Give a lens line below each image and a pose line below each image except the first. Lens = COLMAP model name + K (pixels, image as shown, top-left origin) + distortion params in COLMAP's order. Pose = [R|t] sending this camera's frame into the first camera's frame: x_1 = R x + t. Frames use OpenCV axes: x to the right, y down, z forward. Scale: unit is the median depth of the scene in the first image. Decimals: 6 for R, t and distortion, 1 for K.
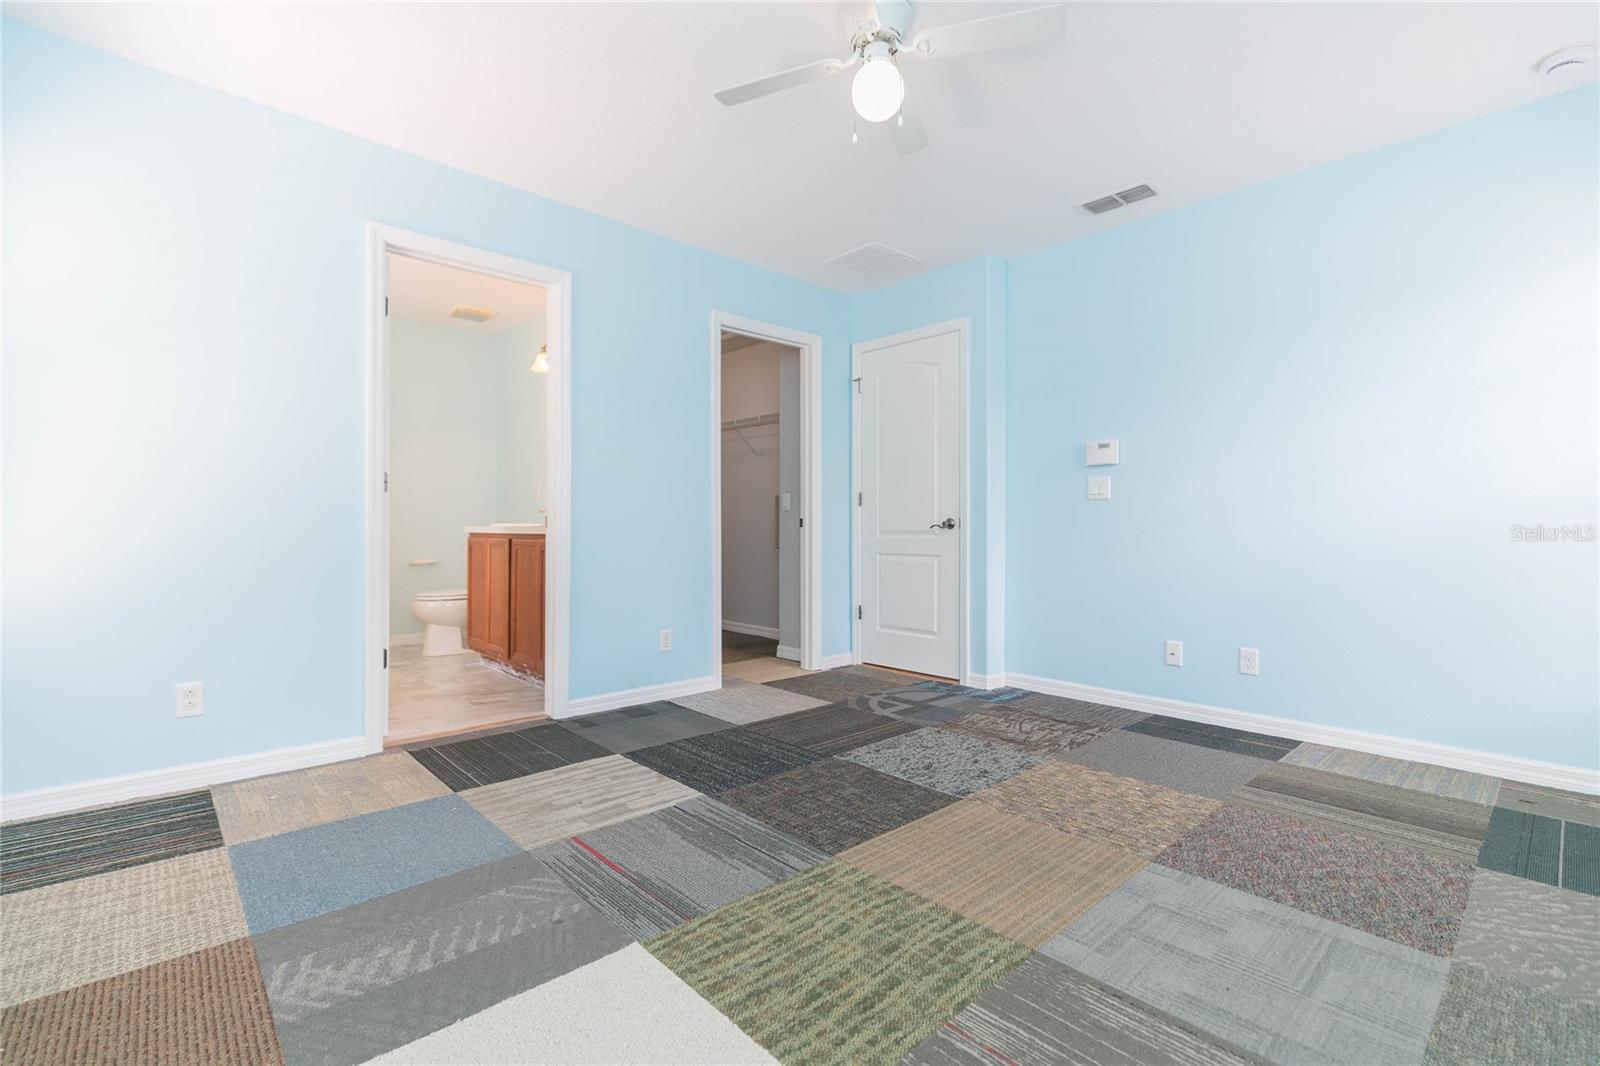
lens RADIAL K [[718.8, 0, 812.5], [0, 718.8, 527.5], [0, 0, 1]] dist [0.005538, 0.000316]
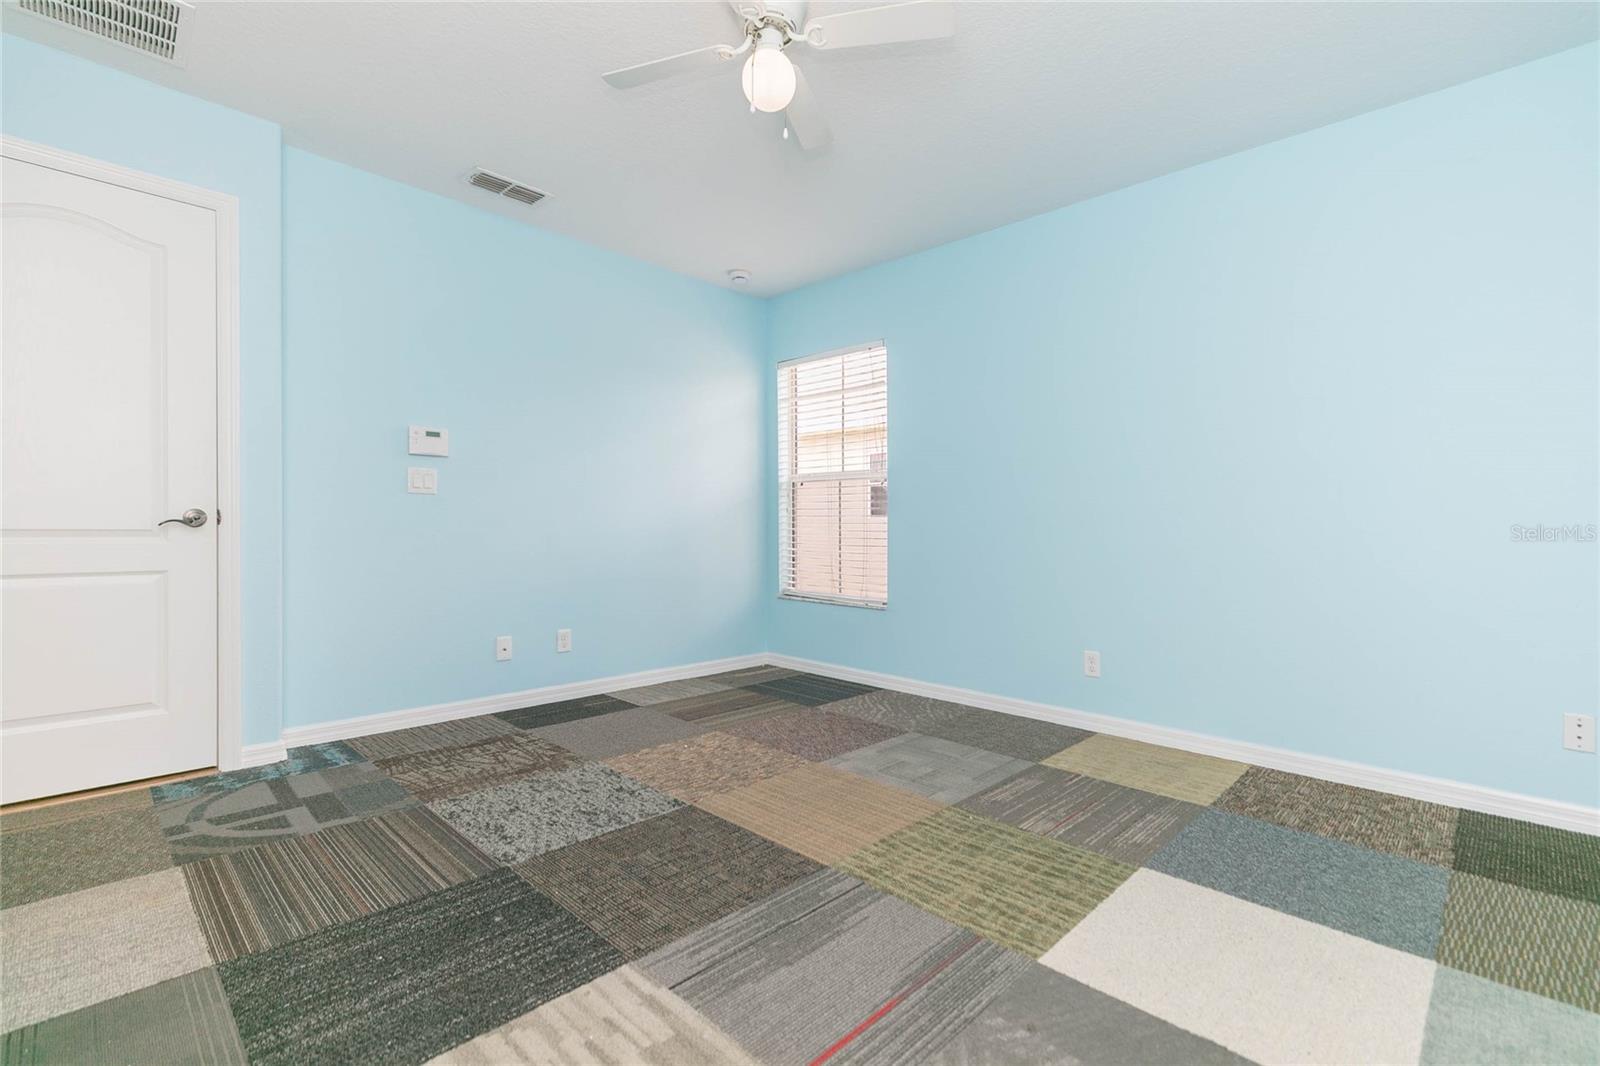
lens RADIAL K [[718.8, 0, 811.9], [0, 718.8, 520.1], [0, 0, 1]] dist [0.005538, 0.000316]
pose [[-0.050625, 0.008952, 0.998678, -0.790520], [-0.011522, 0.999888, -0.009547, -0.005873], [-0.998651, -0.011990, -0.050516, 0.890326]]
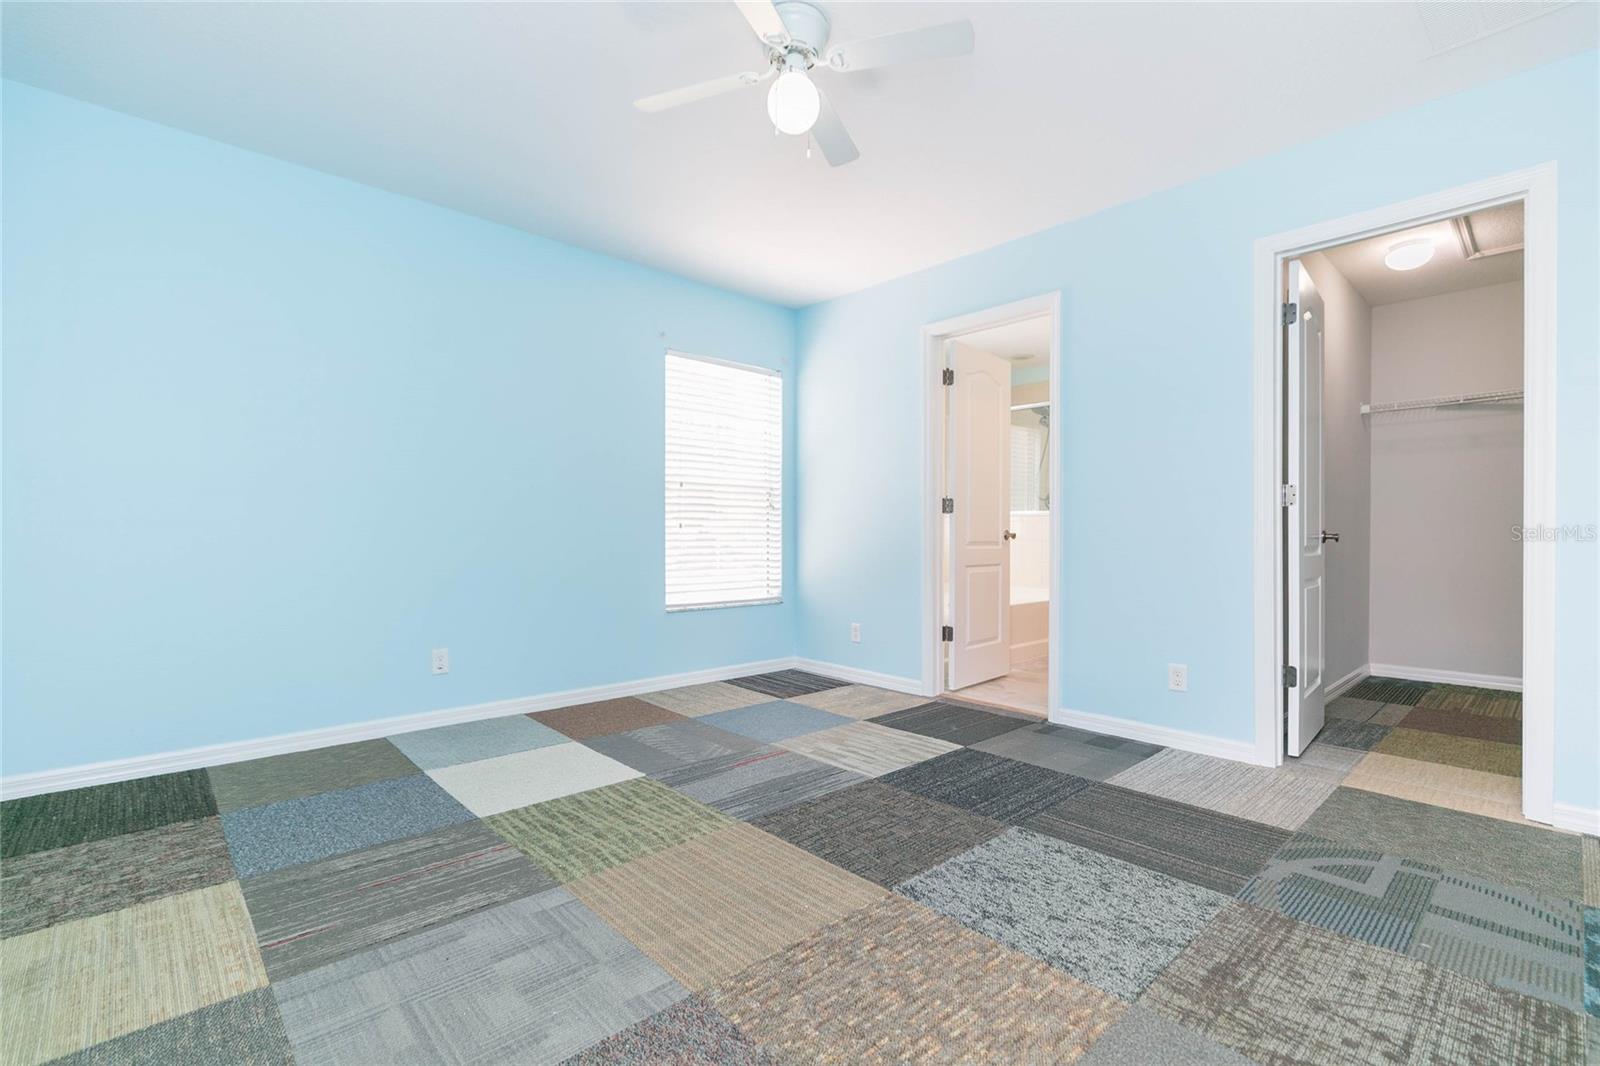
lens RADIAL K [[718.8, 0, 806.8], [0, 718.8, 545.2], [0, 0, 1]] dist [0.005538, 0.000316]
pose [[-0.002316, 0.010544, -0.999942, 0.978758], [-0.005092, 0.999931, 0.010556, -0.001643], [0.999984, 0.005117, -0.002262, 0.909685]]
